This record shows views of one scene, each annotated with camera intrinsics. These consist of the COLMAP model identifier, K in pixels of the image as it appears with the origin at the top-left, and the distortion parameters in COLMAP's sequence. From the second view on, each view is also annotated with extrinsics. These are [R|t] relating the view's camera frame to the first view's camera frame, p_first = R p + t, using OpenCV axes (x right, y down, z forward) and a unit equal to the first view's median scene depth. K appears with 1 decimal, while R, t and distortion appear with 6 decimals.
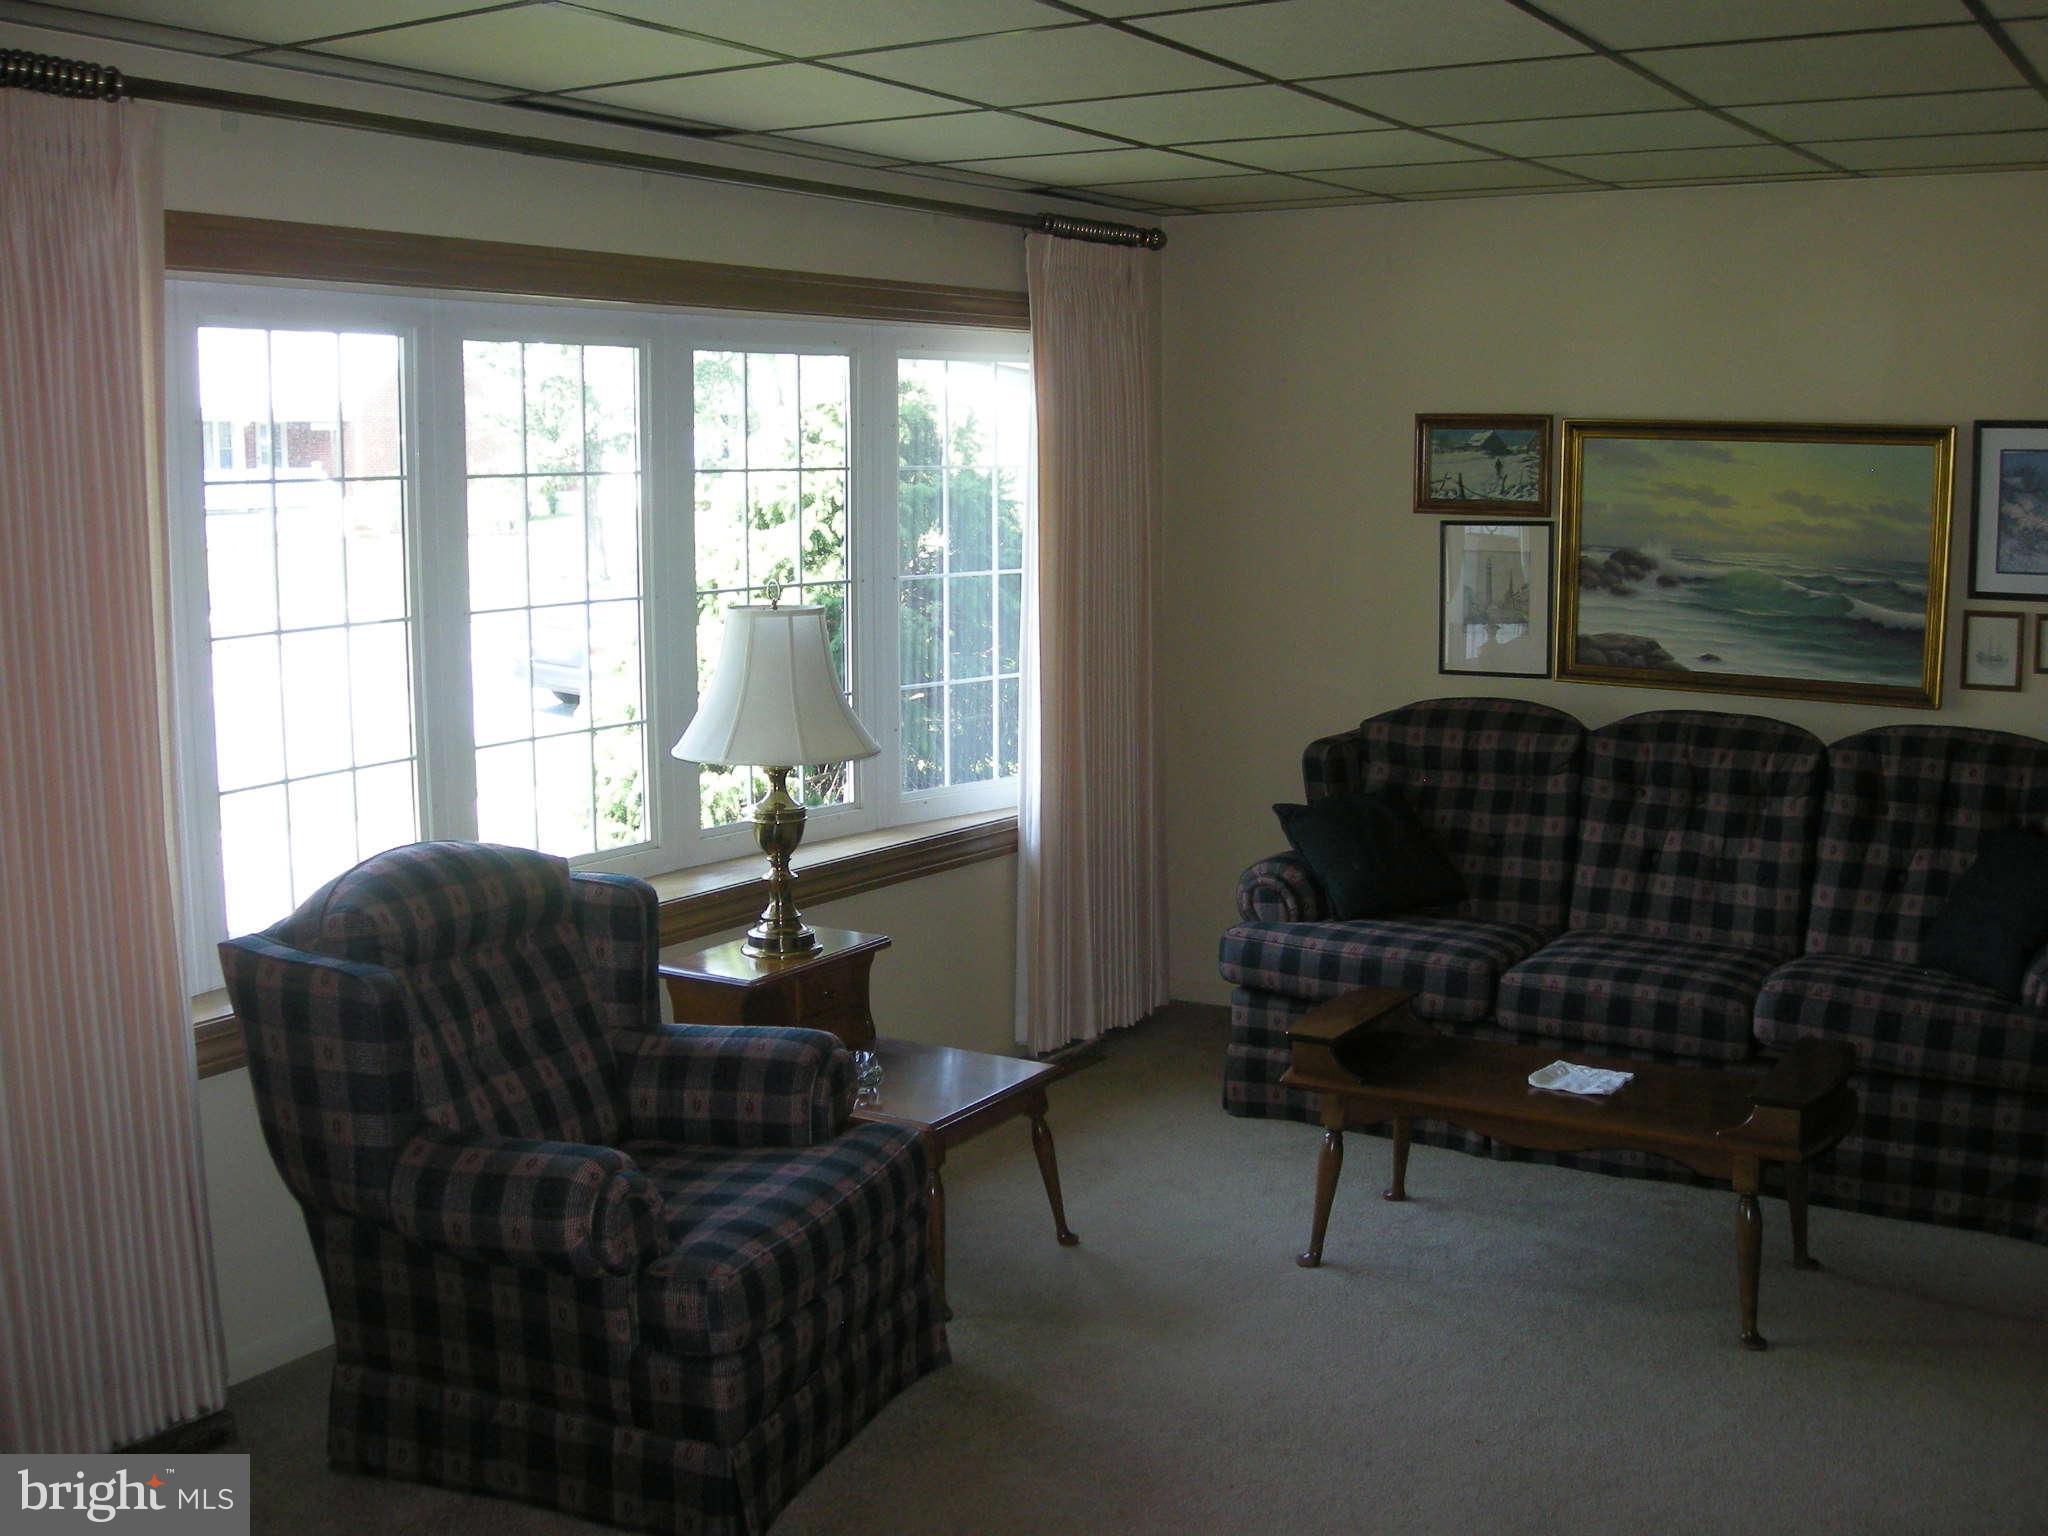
lens RADIAL K [[2255.0, 0, 1023.9], [0, 2255.0, 743.5], [0, 0, 1]] dist [-0.058762, -0.010556]
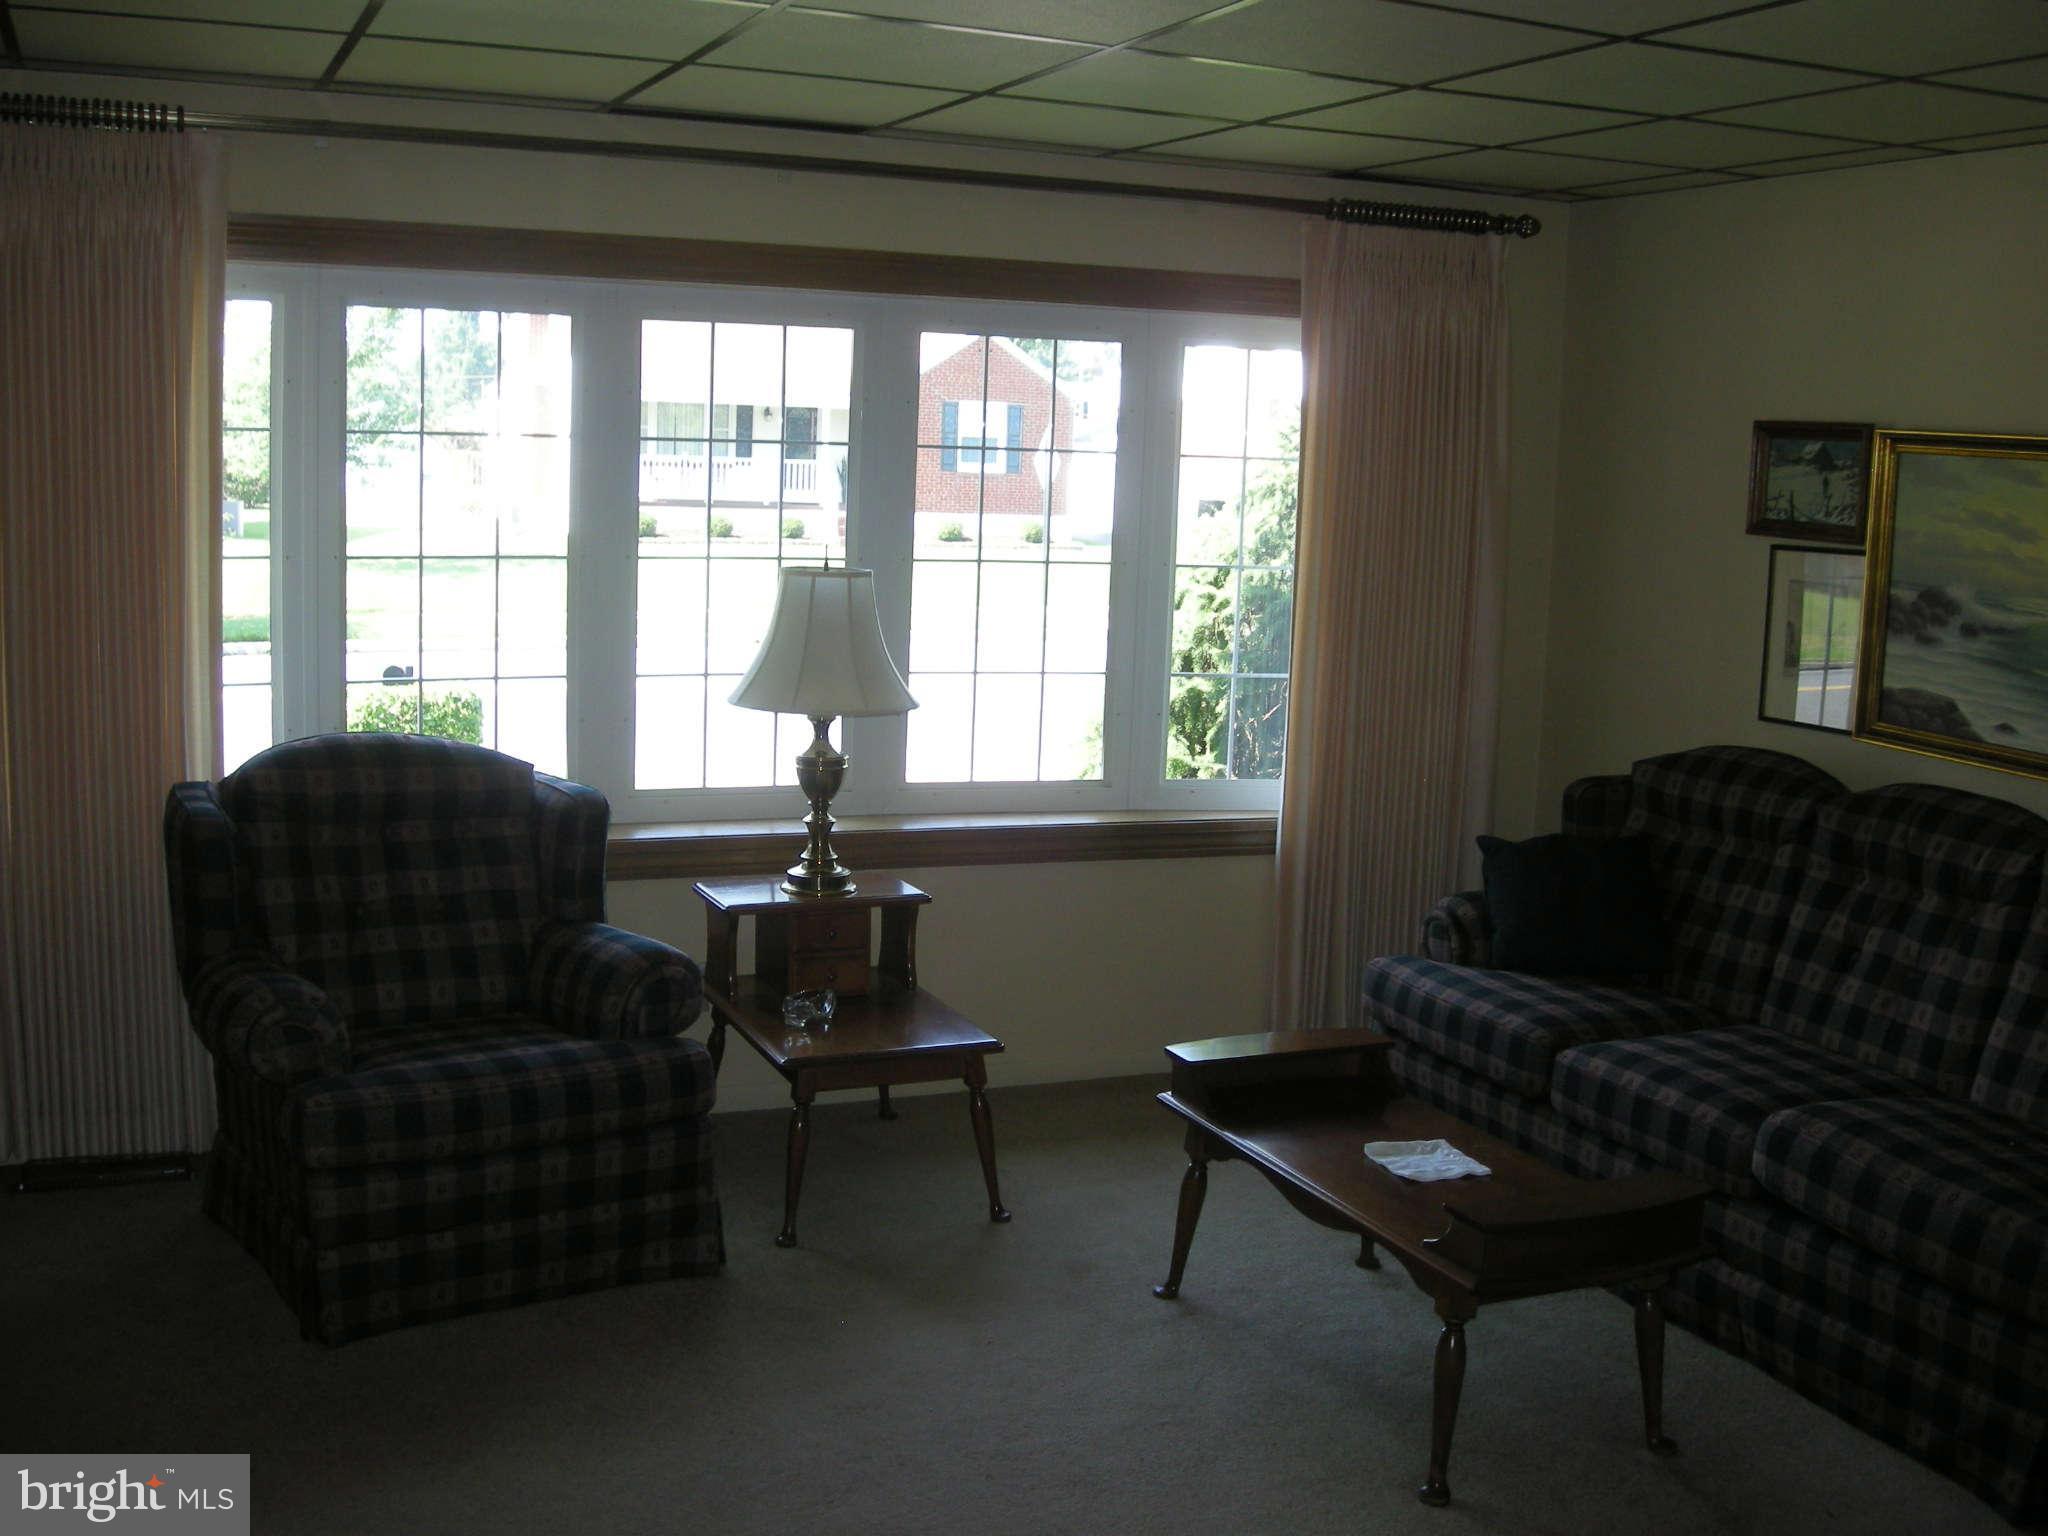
lens RADIAL K [[2146.7, 0, 1024.0], [0, 2146.7, 768.0], [0, 0, 1]] dist [-0.119921, 0.011909]
pose [[0.810670, 0.115620, -0.573973, 0.455537], [-0.114863, 0.992665, 0.037730, -0.011789], [0.574125, 0.035342, 0.818004, 0.182108]]
